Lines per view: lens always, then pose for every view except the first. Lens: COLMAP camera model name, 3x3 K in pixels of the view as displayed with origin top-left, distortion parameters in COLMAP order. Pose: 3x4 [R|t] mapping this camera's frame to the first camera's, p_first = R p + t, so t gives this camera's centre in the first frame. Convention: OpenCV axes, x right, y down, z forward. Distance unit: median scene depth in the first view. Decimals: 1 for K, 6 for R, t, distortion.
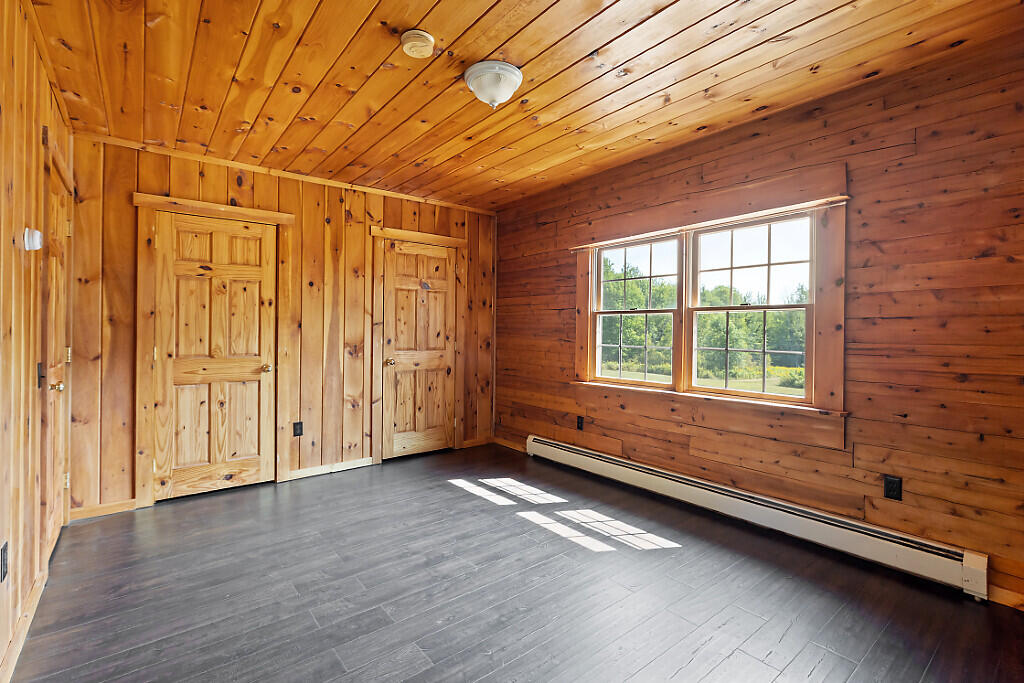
lens RADIAL K [[464.0, 0, 511.9], [0, 464.0, 331.0], [0, 0, 1]] dist [0.004124, -0.001985]
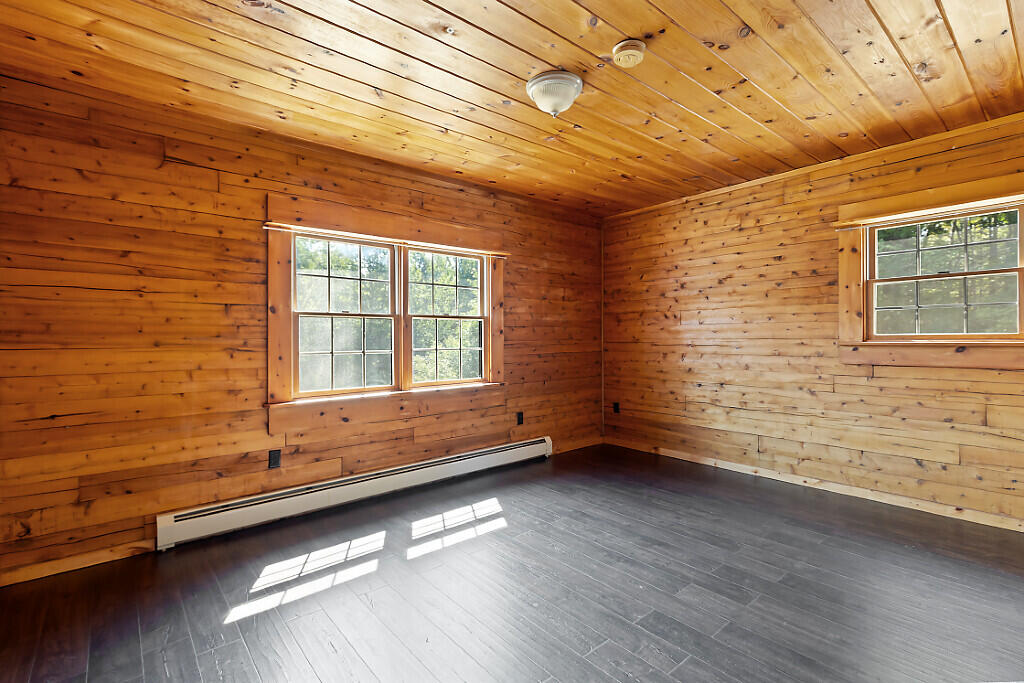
lens RADIAL K [[464.0, 0, 510.6], [0, 464.0, 343.3], [0, 0, 1]] dist [0.004124, -0.001985]
pose [[-0.015212, -0.023231, 0.999614, -0.762697], [0.006051, 0.999710, 0.023325, -0.004739], [-0.999866, 0.006404, -0.015067, 0.790970]]
